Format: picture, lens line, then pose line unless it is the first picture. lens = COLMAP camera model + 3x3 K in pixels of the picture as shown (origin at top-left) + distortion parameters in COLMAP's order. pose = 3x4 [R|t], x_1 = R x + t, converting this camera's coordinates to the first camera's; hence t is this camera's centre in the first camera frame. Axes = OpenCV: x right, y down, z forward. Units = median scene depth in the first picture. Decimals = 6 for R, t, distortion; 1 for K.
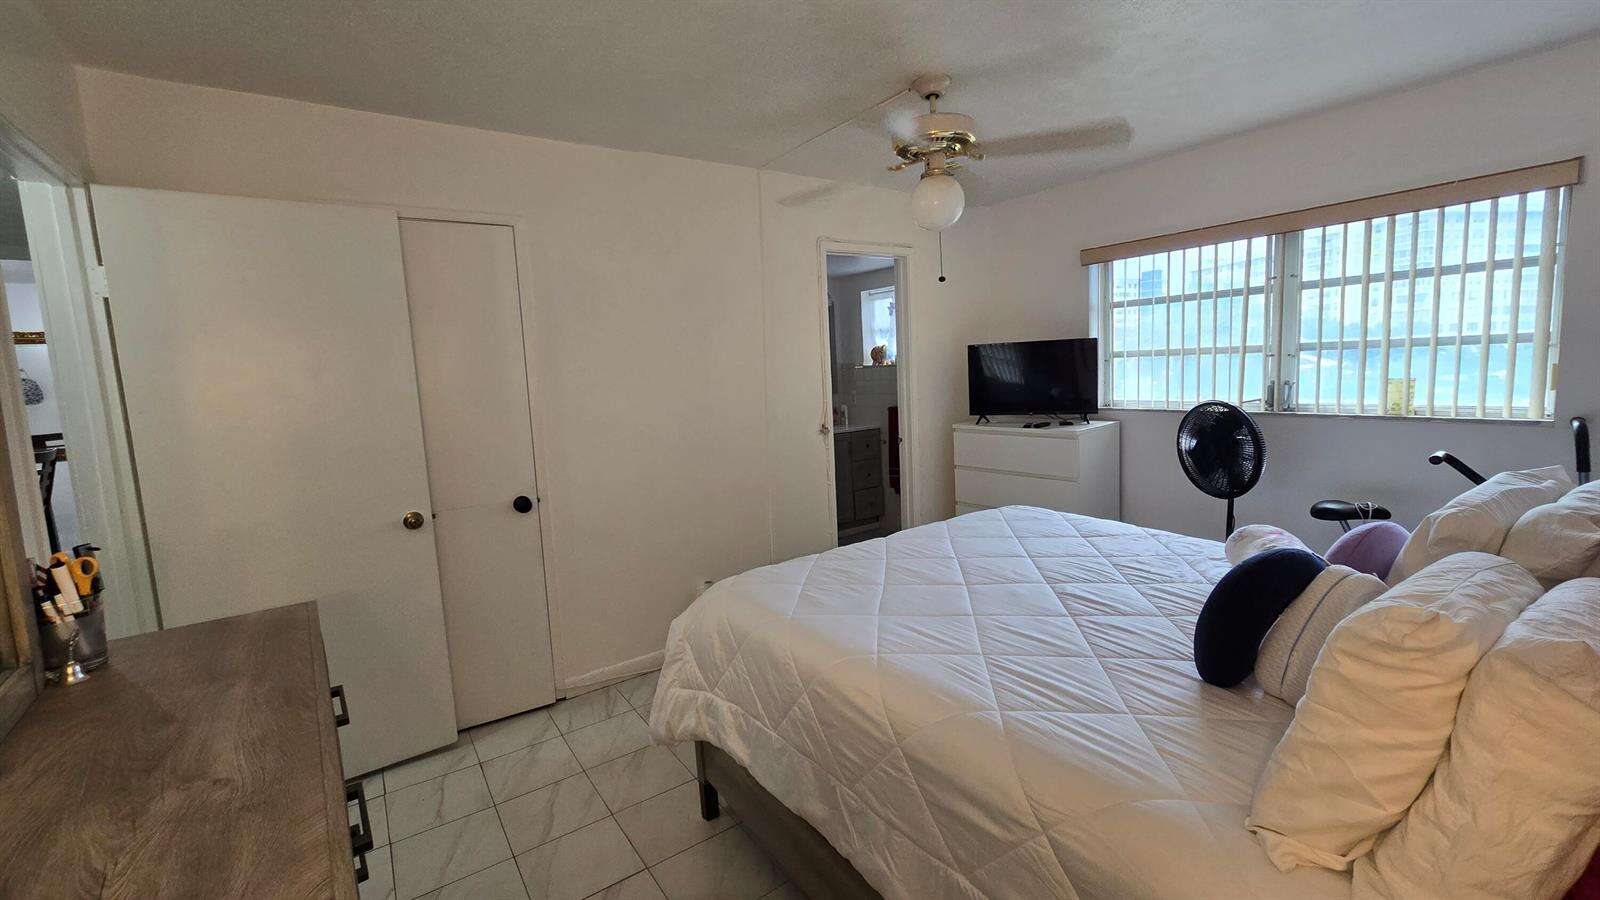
lens RADIAL K [[656.6, 0, 801.7], [0, 656.6, 439.2], [0, 0, 1]] dist [-0.000648, -0.000303]
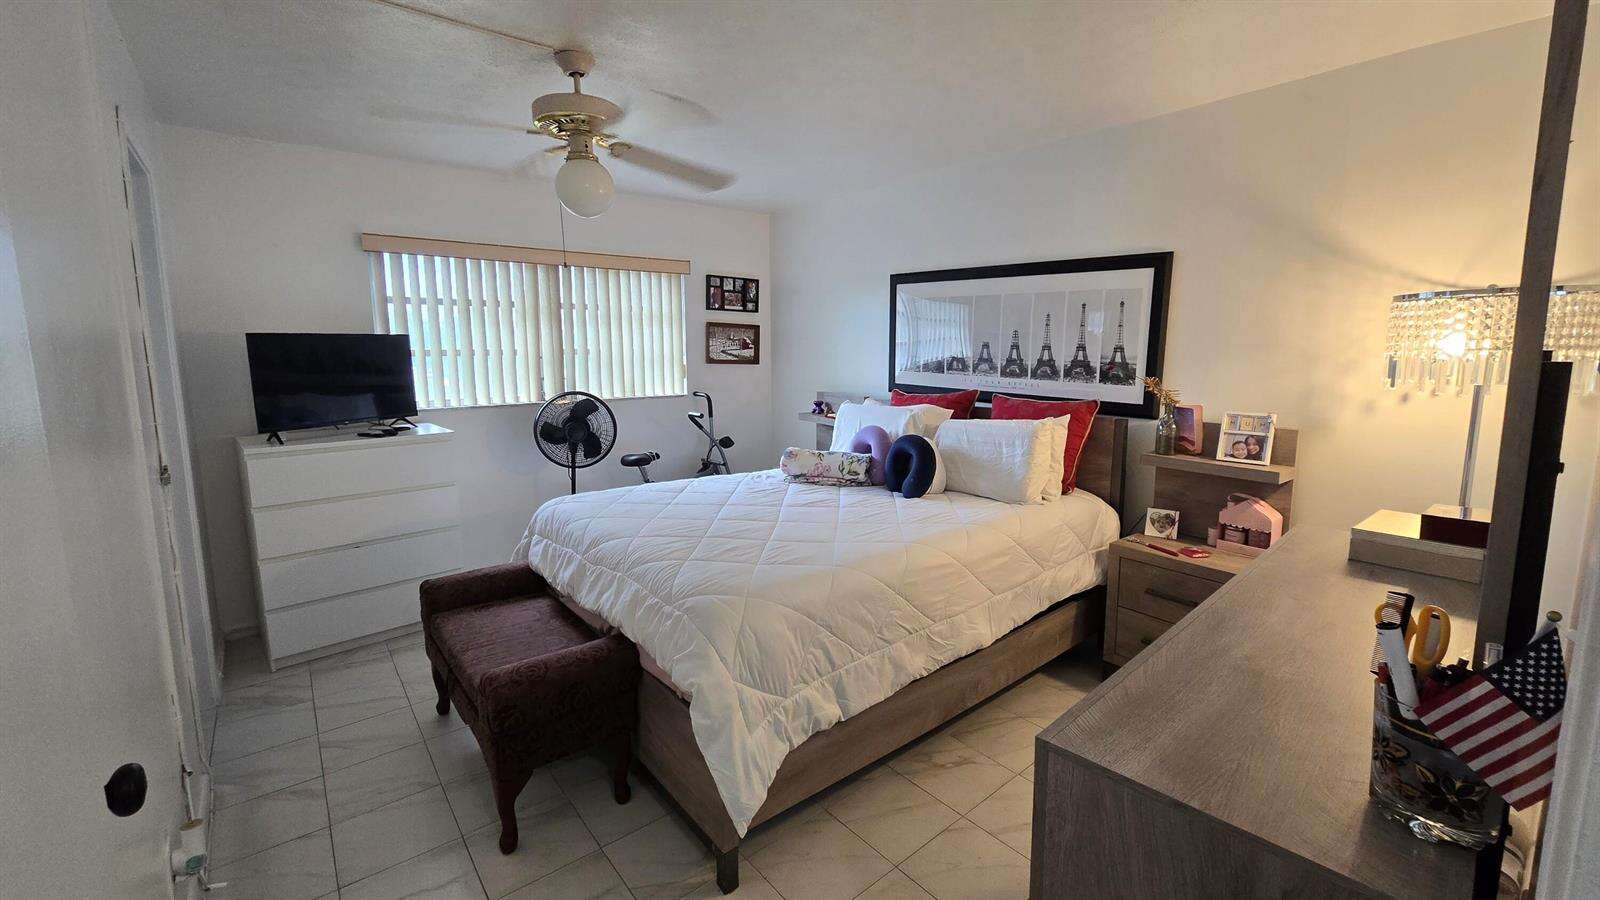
lens RADIAL K [[654.9, 0, 809.4], [0, 654.9, 433.7], [0, 0, 1]] dist [-0.000359, 0.000522]
pose [[-0.071754, -0.080515, 0.994167, -0.619147], [0.117170, 0.989155, 0.088566, -0.037985], [-0.990516, 0.122842, -0.061542, 0.586091]]
